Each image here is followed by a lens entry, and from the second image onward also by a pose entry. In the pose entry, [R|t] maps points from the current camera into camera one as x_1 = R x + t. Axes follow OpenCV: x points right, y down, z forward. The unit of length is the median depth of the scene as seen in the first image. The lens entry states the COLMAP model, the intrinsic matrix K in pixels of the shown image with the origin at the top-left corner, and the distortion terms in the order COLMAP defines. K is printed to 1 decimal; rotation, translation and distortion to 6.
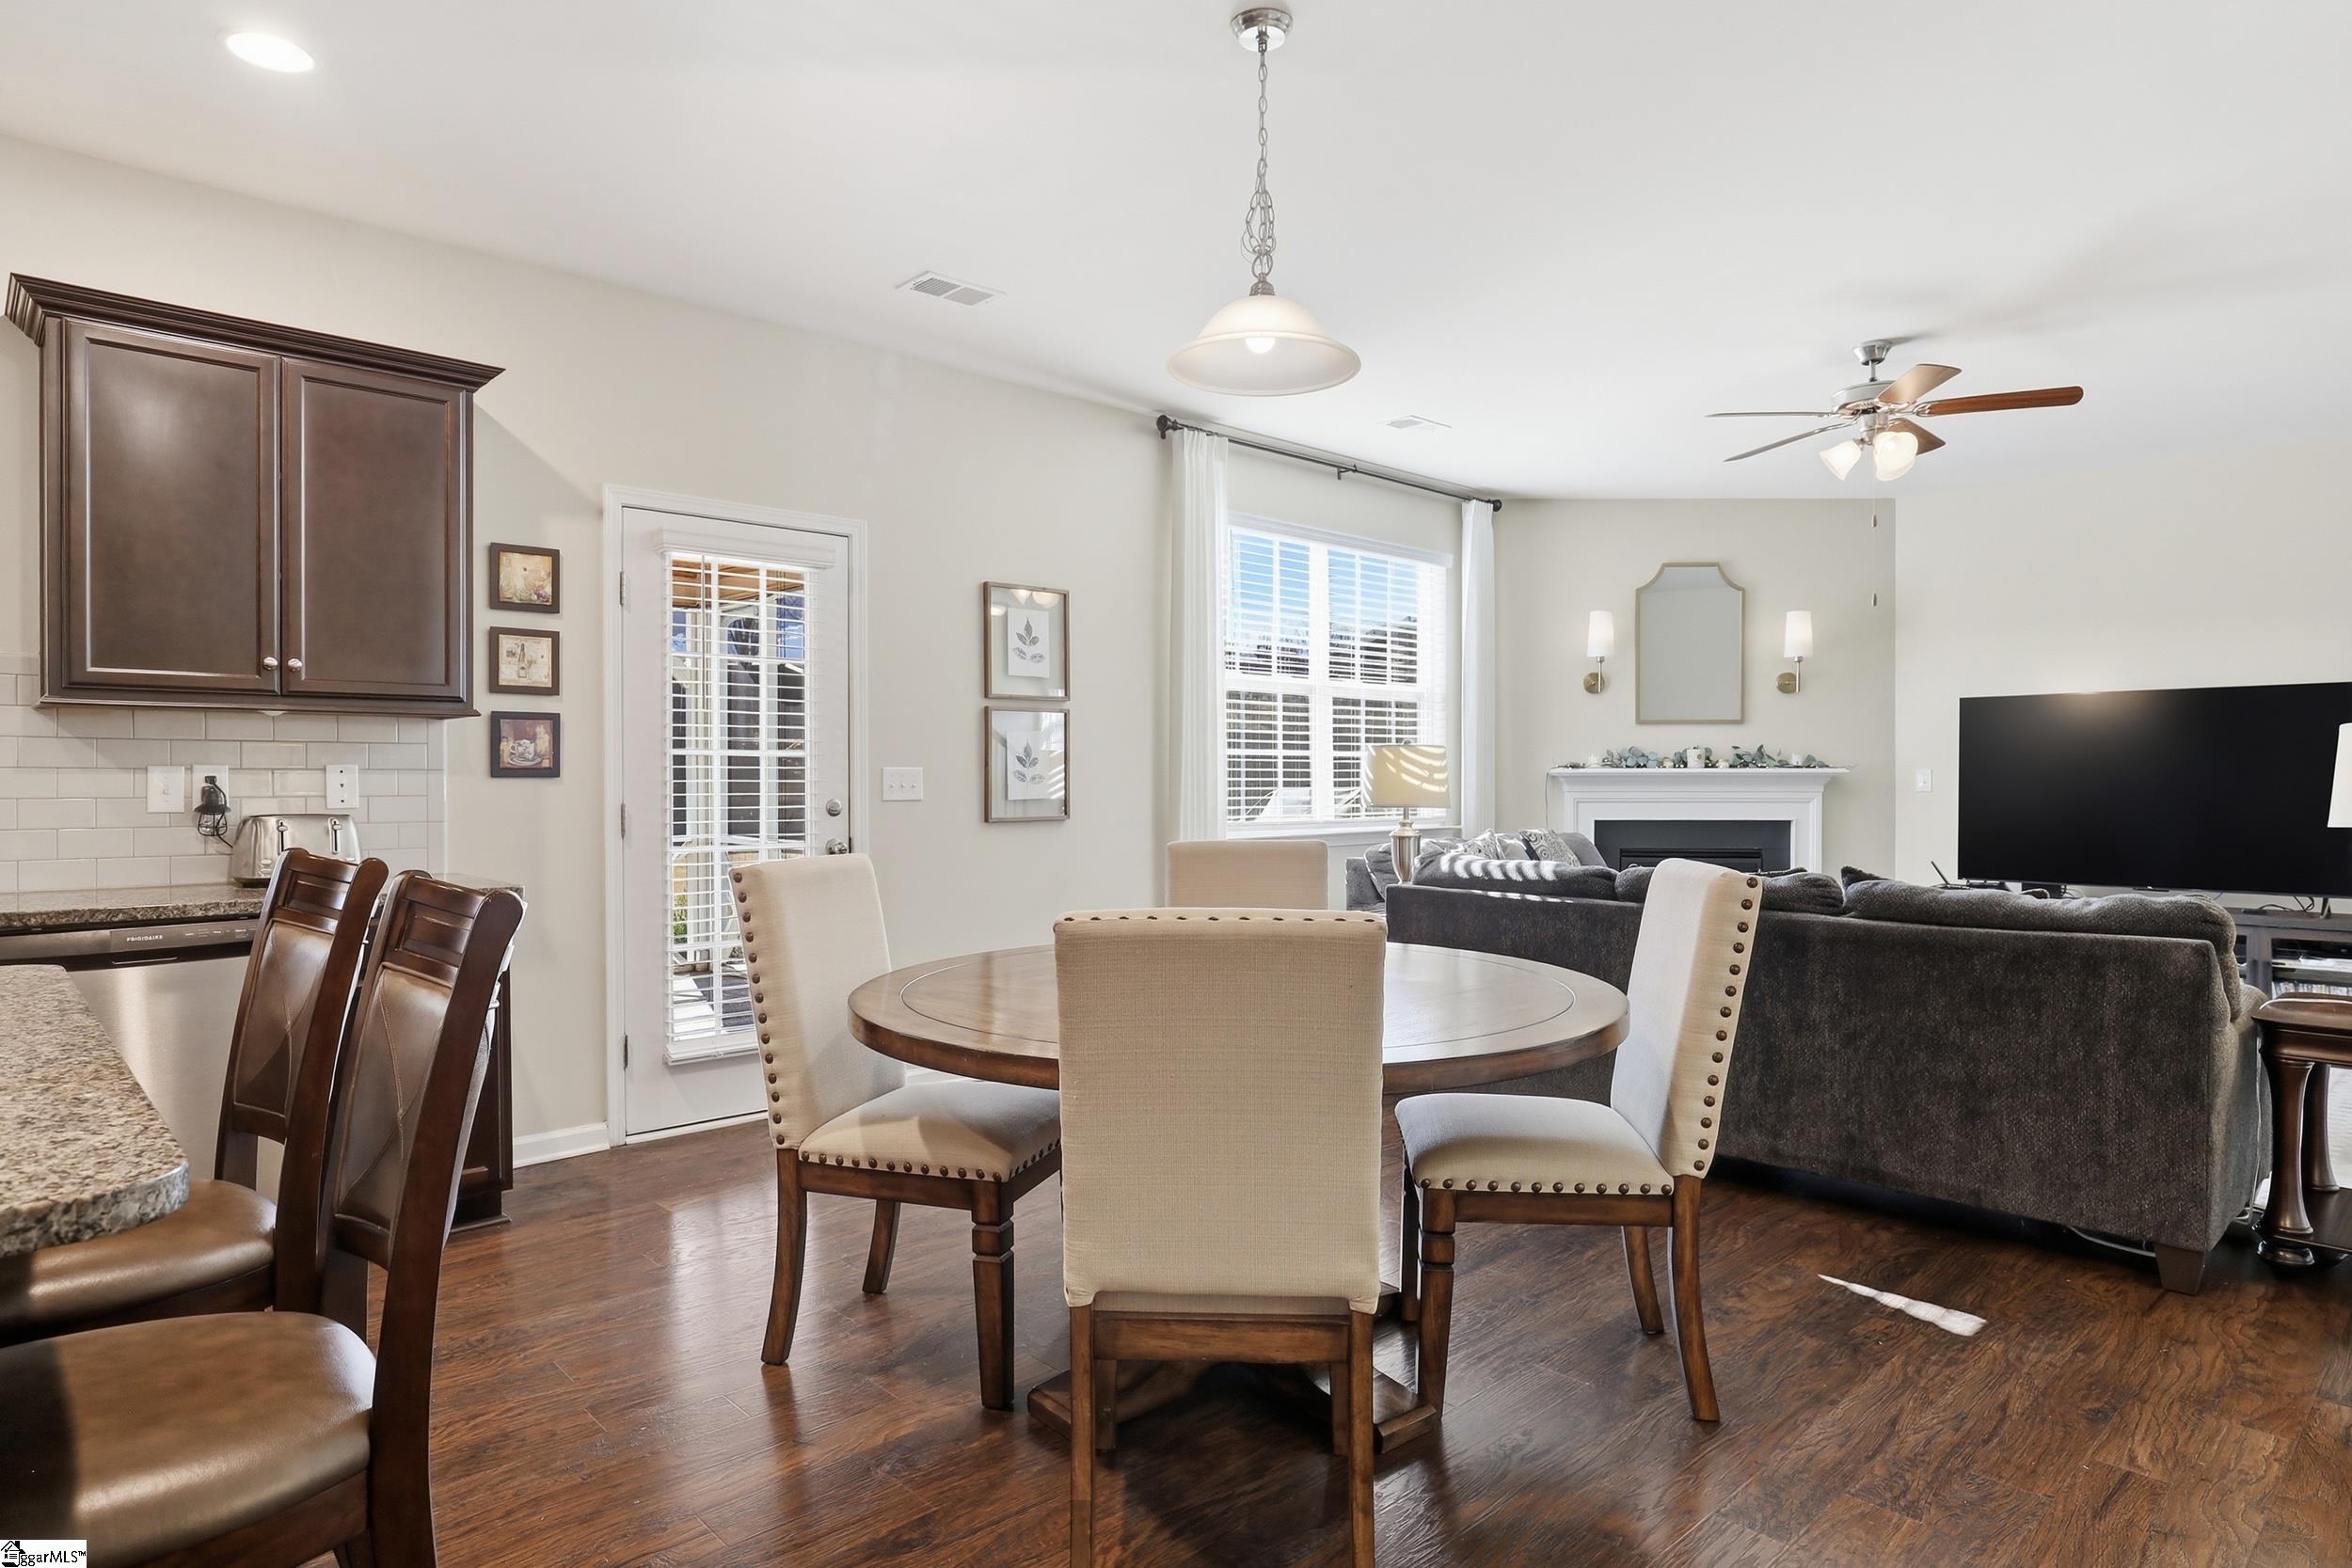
lens RADIAL K [[1349.6, 0, 1176.0], [0, 1349.6, 784.0], [0, 0, 1]] dist [-0.005825, -0.000144]
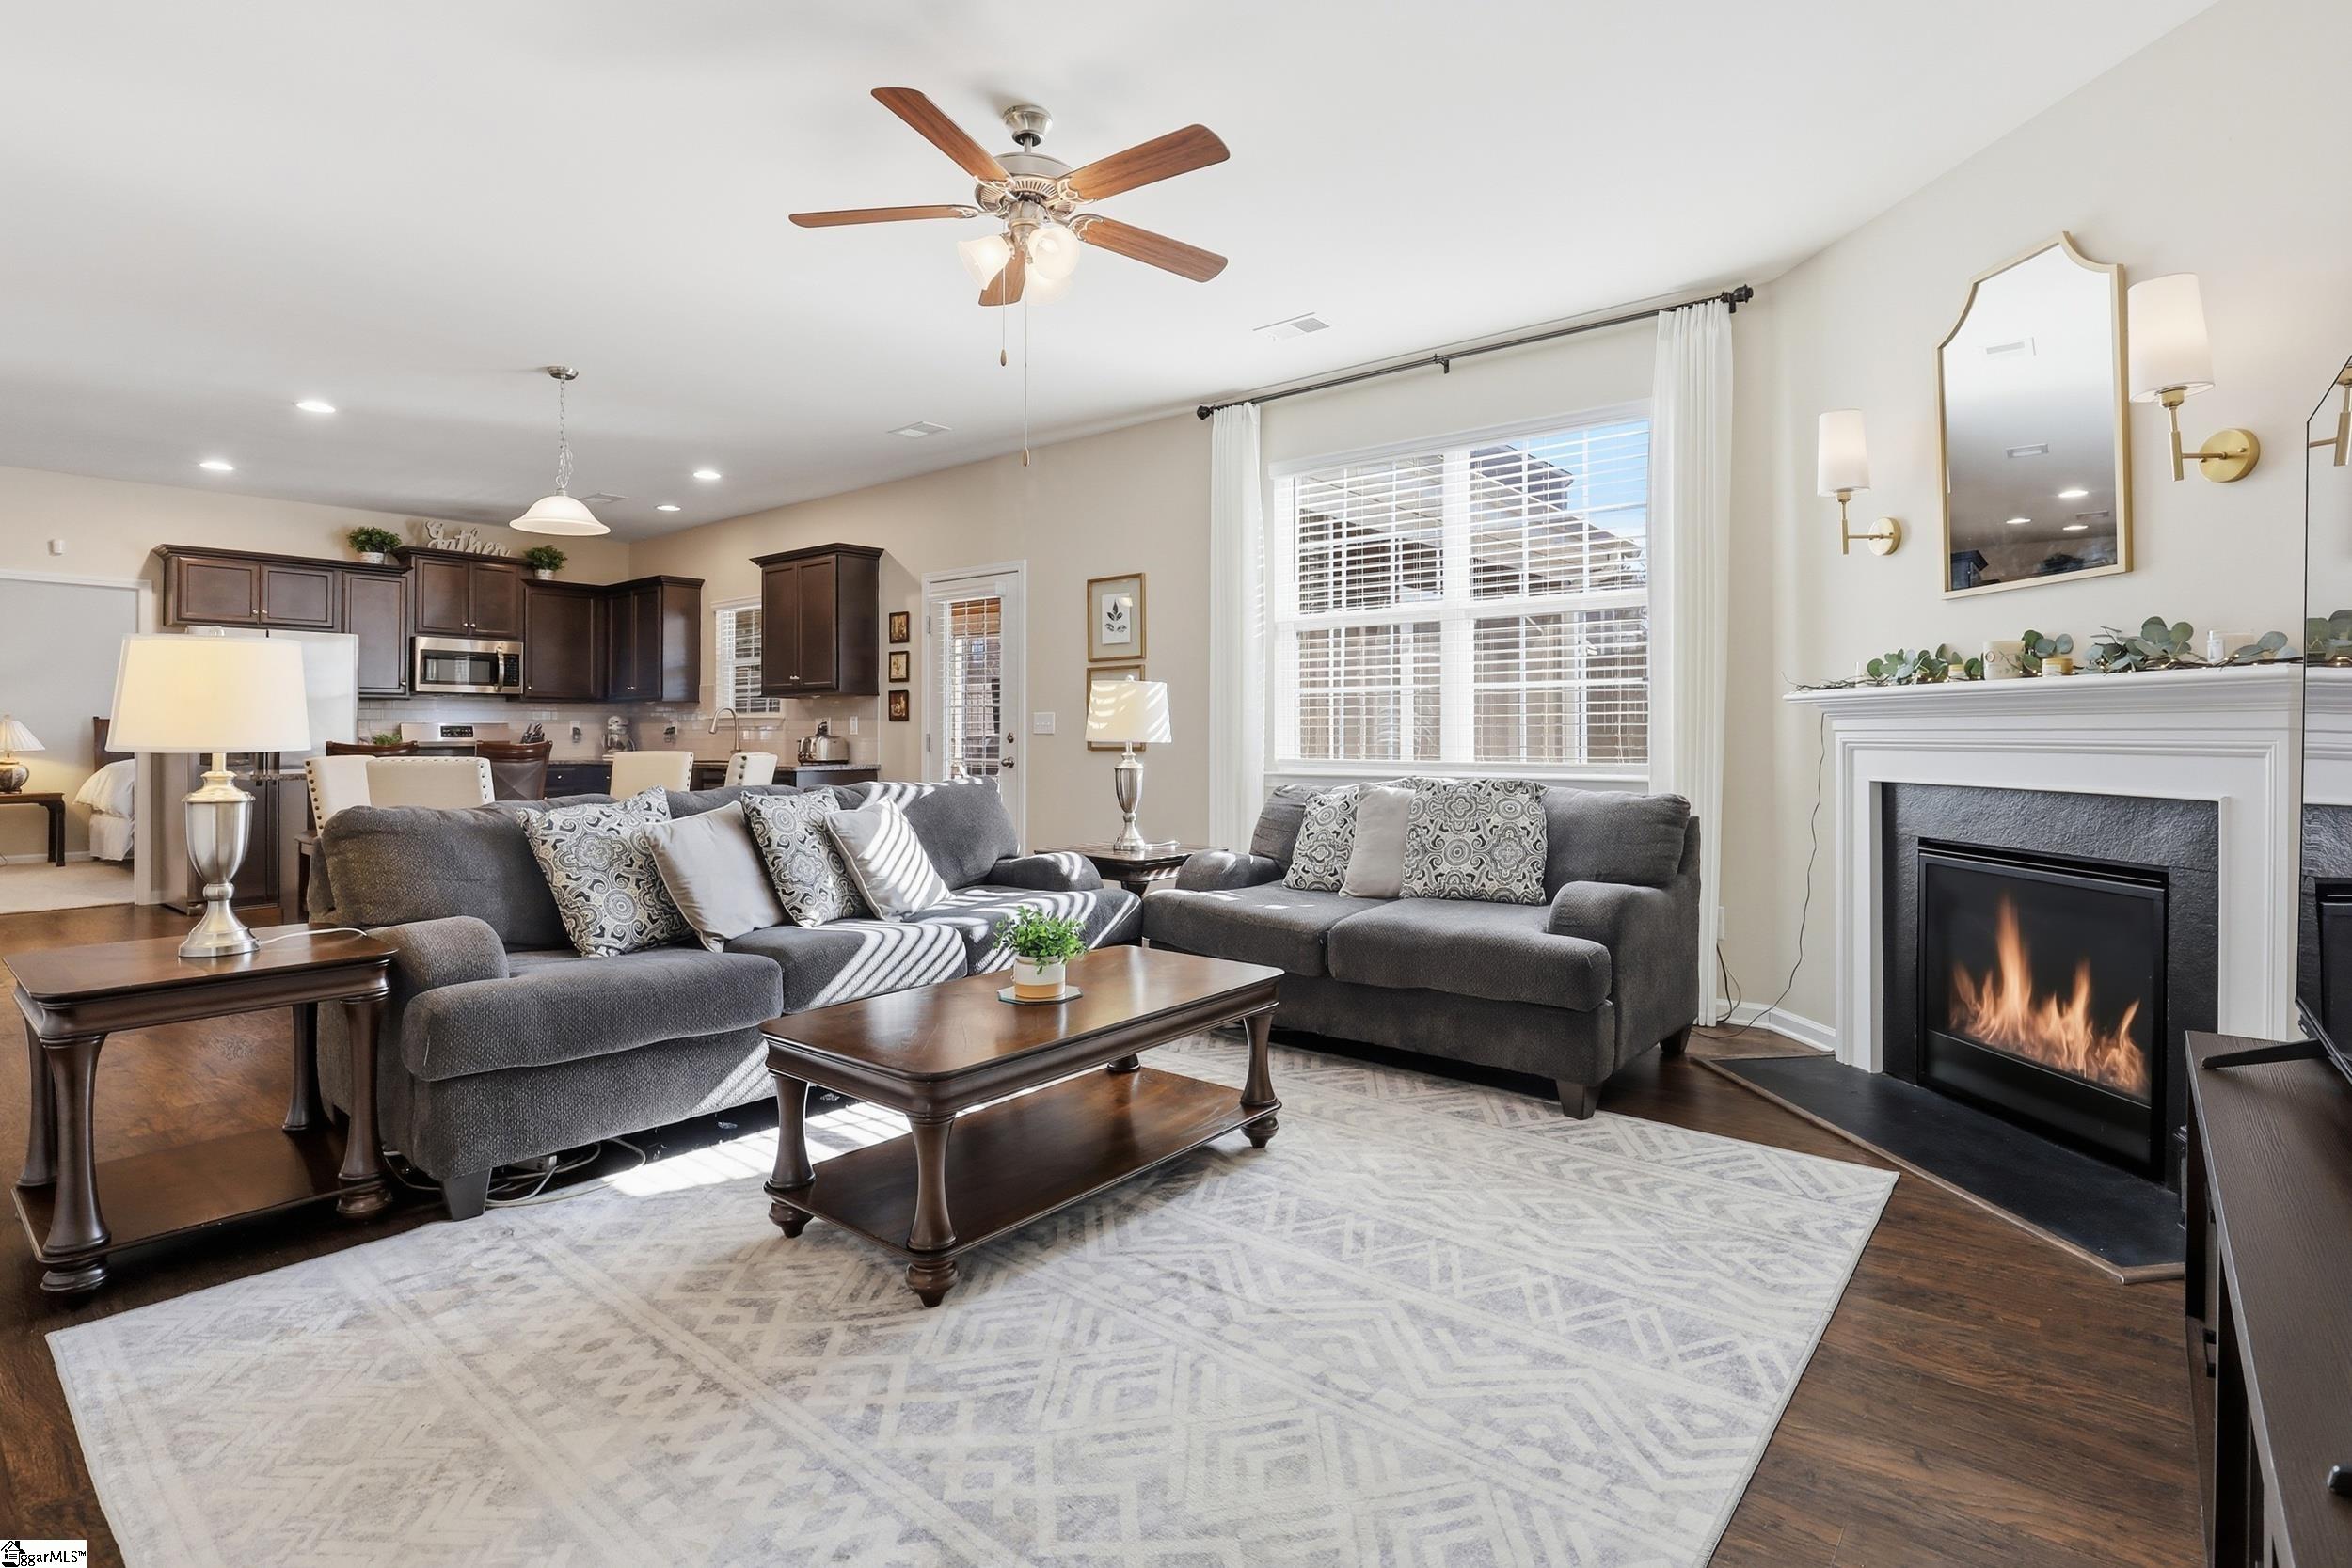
lens RADIAL K [[1162.4, 0, 1122.0], [0, 1162.4, 748.1], [0, 0, 1]] dist [-0.013671, -0.000255]
pose [[0.113292, 0.011106, -0.993500, 1.392557], [0.000067, 0.999937, 0.011186, 0.016596], [0.993562, -0.001334, 0.113284, 1.155838]]
